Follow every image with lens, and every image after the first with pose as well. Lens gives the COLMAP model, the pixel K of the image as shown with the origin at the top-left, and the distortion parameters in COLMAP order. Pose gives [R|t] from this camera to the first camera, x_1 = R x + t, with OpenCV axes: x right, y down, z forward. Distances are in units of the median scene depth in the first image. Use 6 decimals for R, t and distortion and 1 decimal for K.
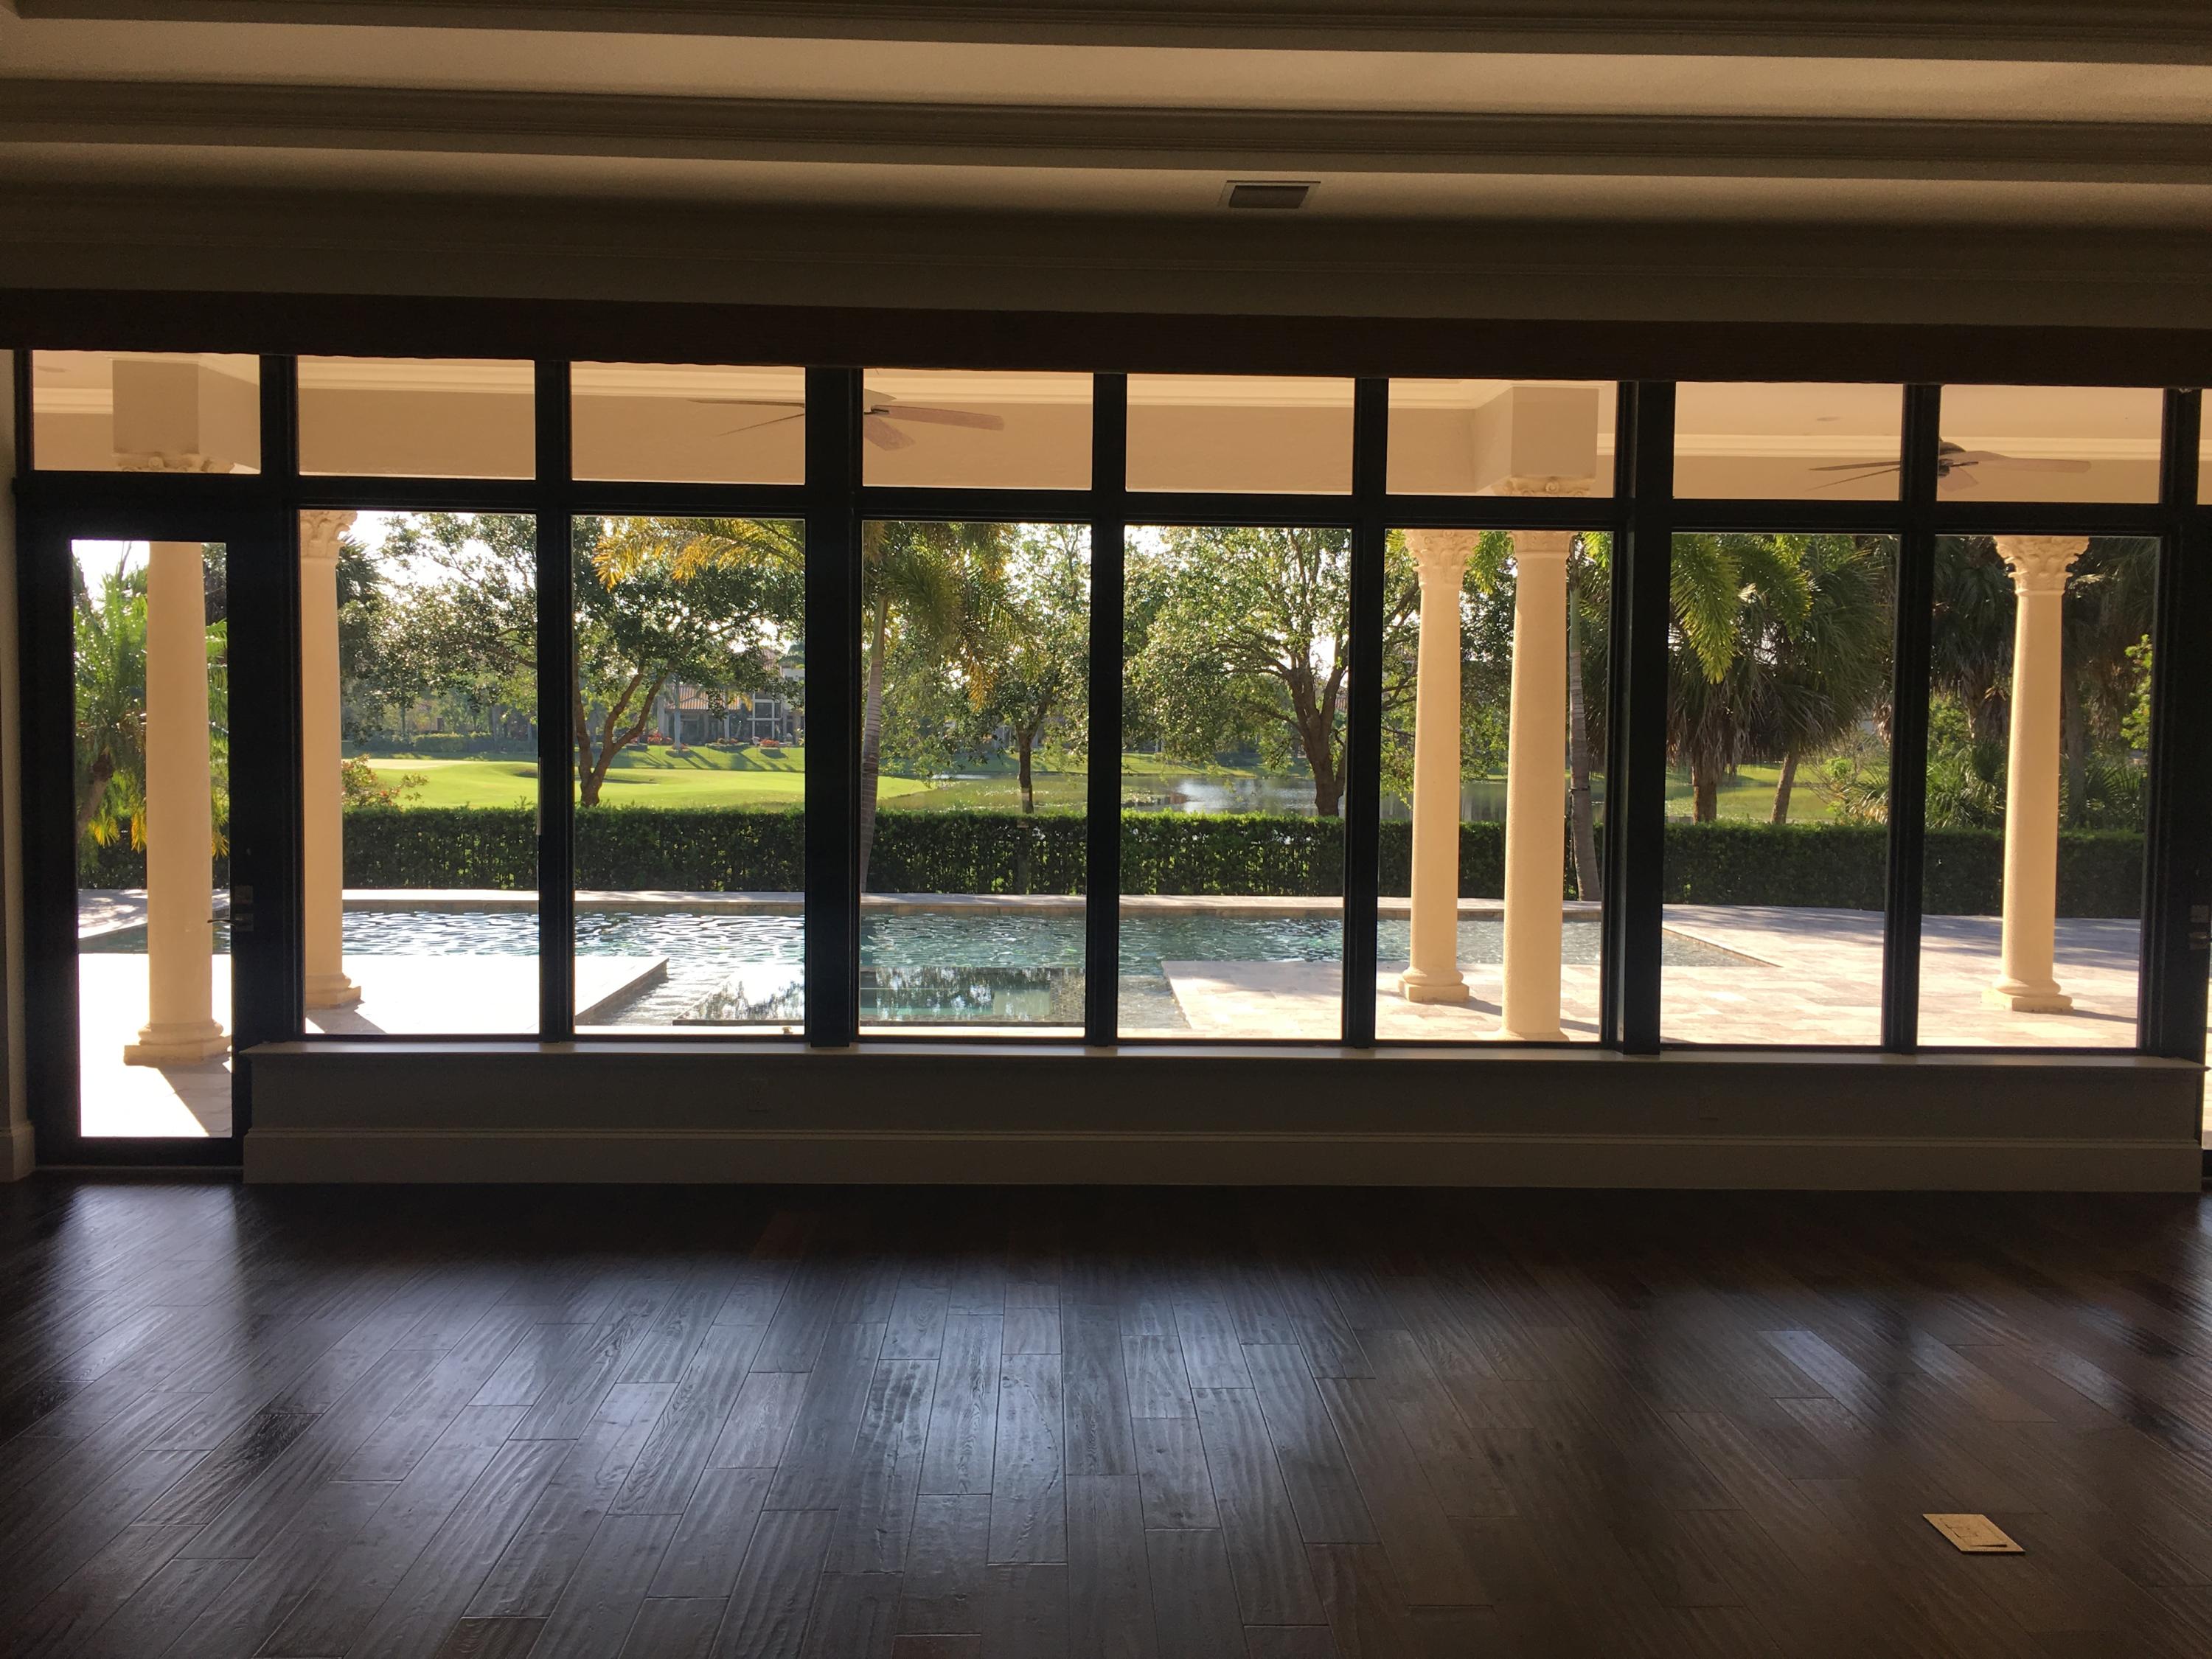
lens RADIAL K [[1889.7, 0, 1106.0], [0, 1889.7, 829.5], [0, 0, 1]] dist [-0.000835, 0.001415]
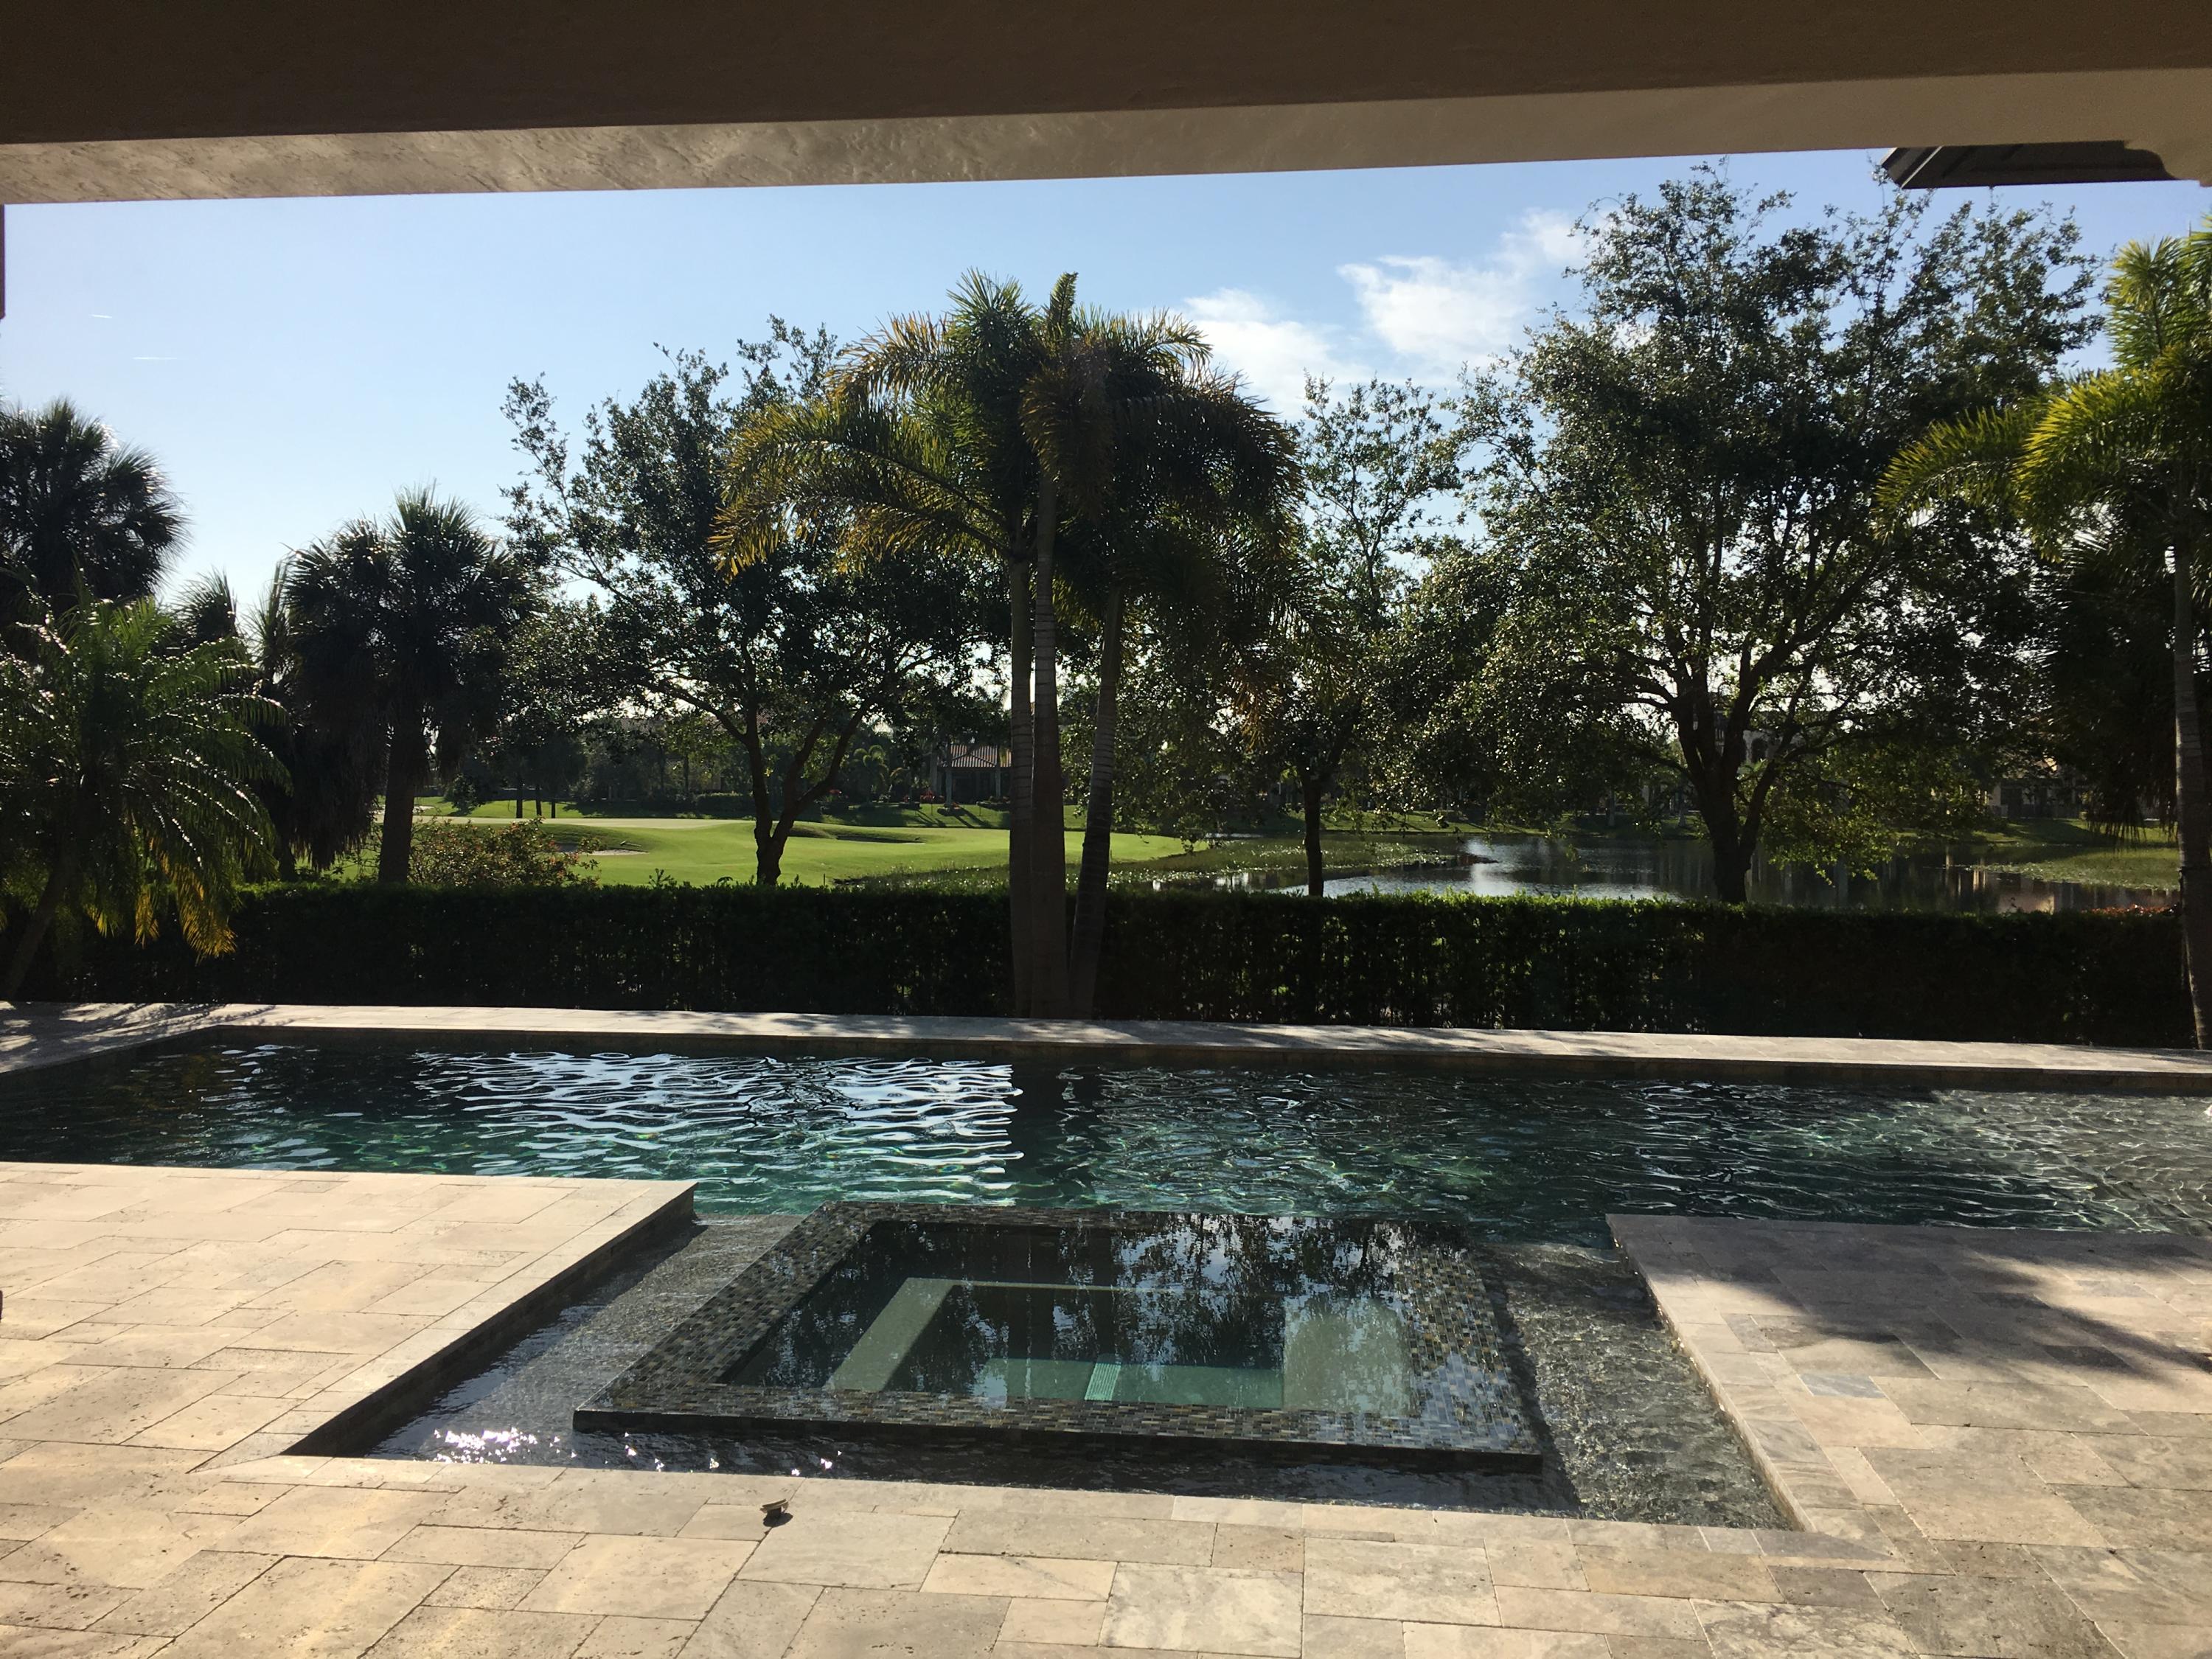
lens RADIAL K [[1889.7, 0, 1106.0], [0, 1889.7, 829.5], [0, 0, 1]] dist [-0.000835, 0.001415]
pose [[0.989367, -0.001221, -0.145436, -0.012141], [-0.003189, 0.999542, -0.030082, -0.007859], [0.145406, 0.030225, 0.988910, 0.185247]]
